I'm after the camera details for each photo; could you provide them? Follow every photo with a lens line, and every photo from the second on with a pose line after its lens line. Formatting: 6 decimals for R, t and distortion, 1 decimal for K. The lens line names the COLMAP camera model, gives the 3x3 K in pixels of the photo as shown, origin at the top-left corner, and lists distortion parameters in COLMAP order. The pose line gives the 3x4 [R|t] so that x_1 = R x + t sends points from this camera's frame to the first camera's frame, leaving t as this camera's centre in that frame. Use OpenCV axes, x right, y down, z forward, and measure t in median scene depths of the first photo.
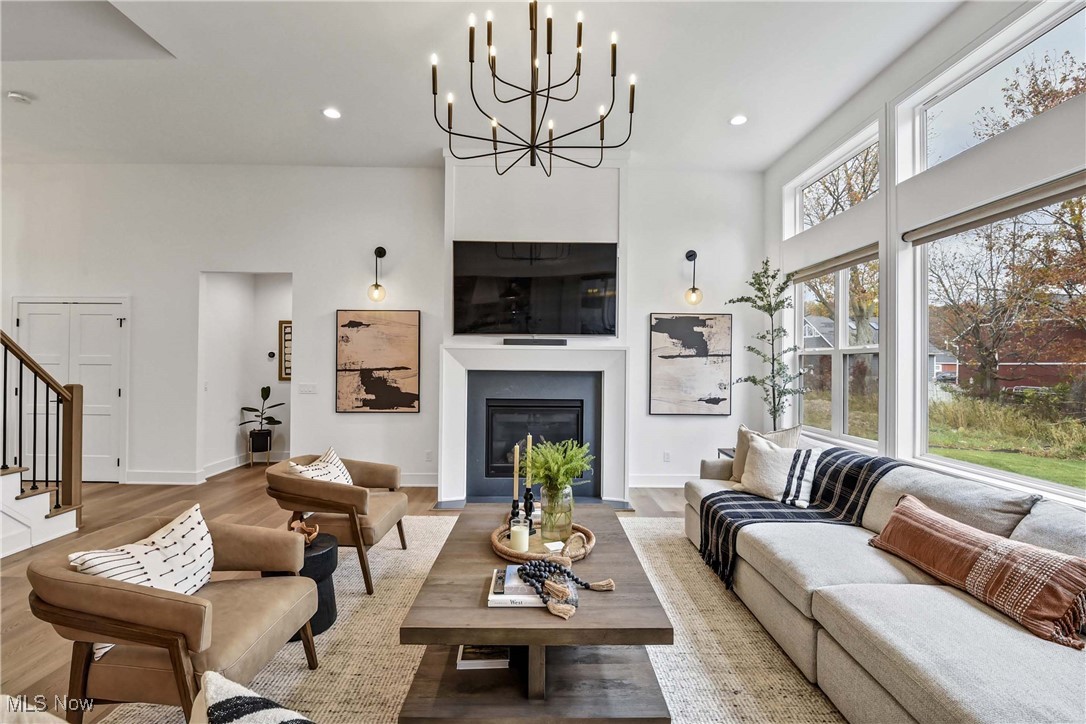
lens RADIAL K [[492.7, 0, 542.2], [0, 492.7, 357.2], [0, 0, 1]] dist [0.000172, 0.000077]
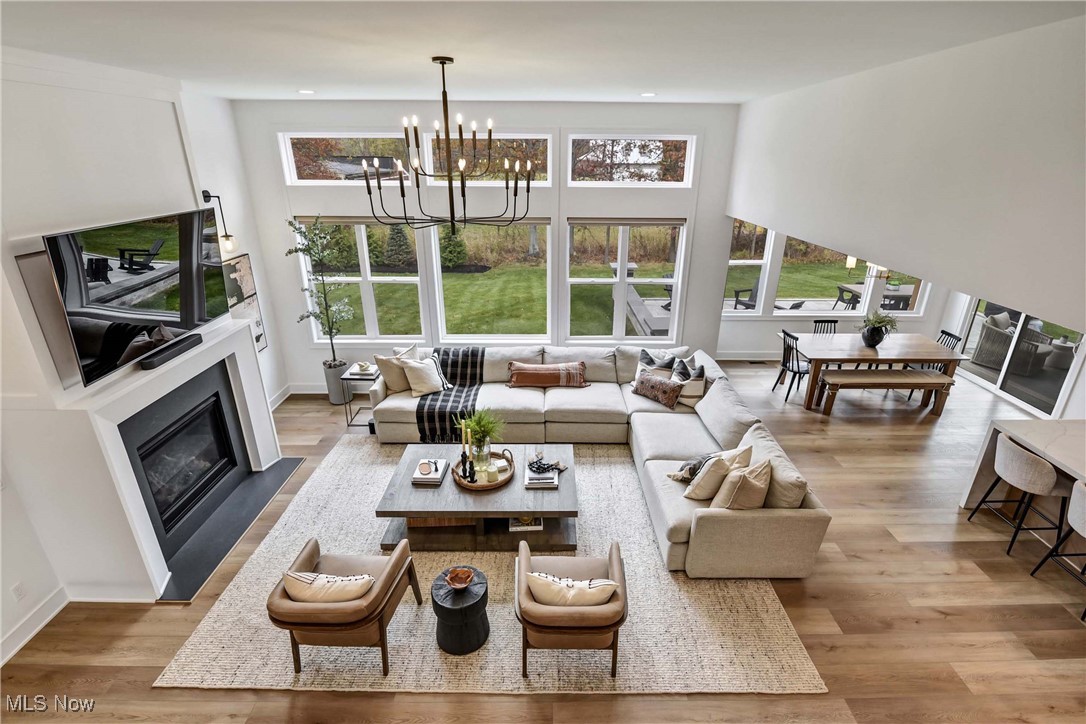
lens RADIAL K [[525.6, 0, 541.4], [0, 525.6, 362.5], [0, 0, 1]] dist [-0.001447, -0.000075]
pose [[0.013783, -0.382930, 0.923675, -0.707634], [-0.009668, 0.923668, 0.383072, -0.304942], [-0.999858, -0.014210, 0.009029, 0.378747]]
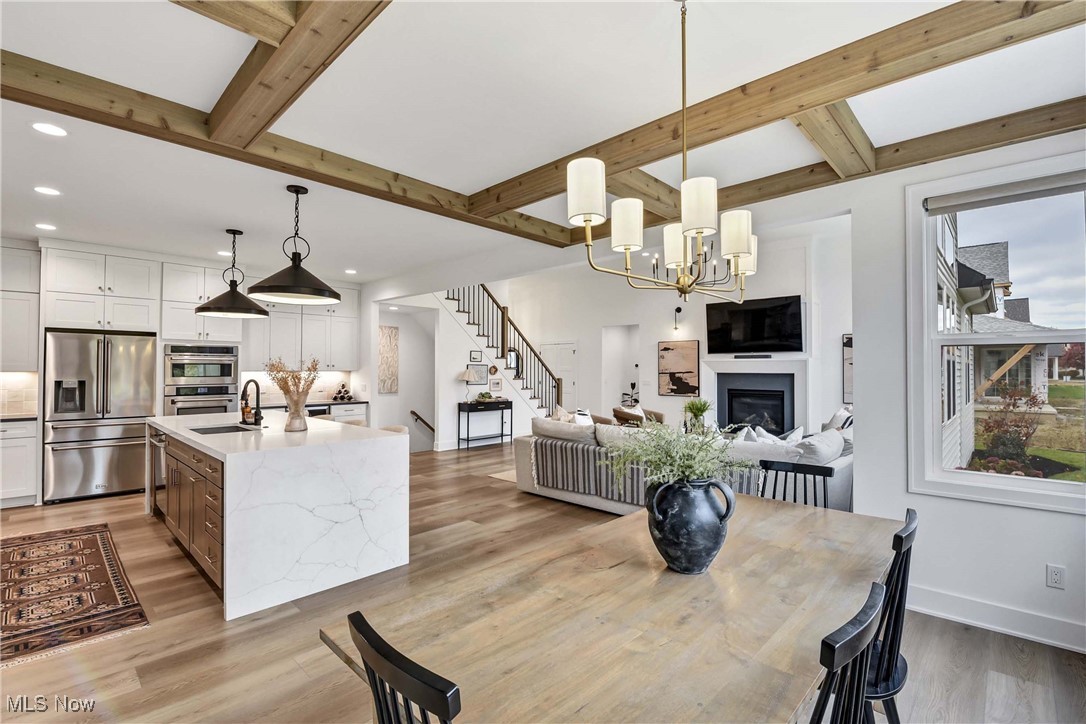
lens RADIAL K [[492.7, 0, 546.8], [0, 492.7, 363.0], [0, 0, 1]] dist [0.000172, 0.000077]
pose [[0.715155, -0.014913, -0.698807, 0.620191], [0.010431, 0.999889, -0.010664, 0.002457], [0.698888, 0.000337, 0.715231, -0.687935]]
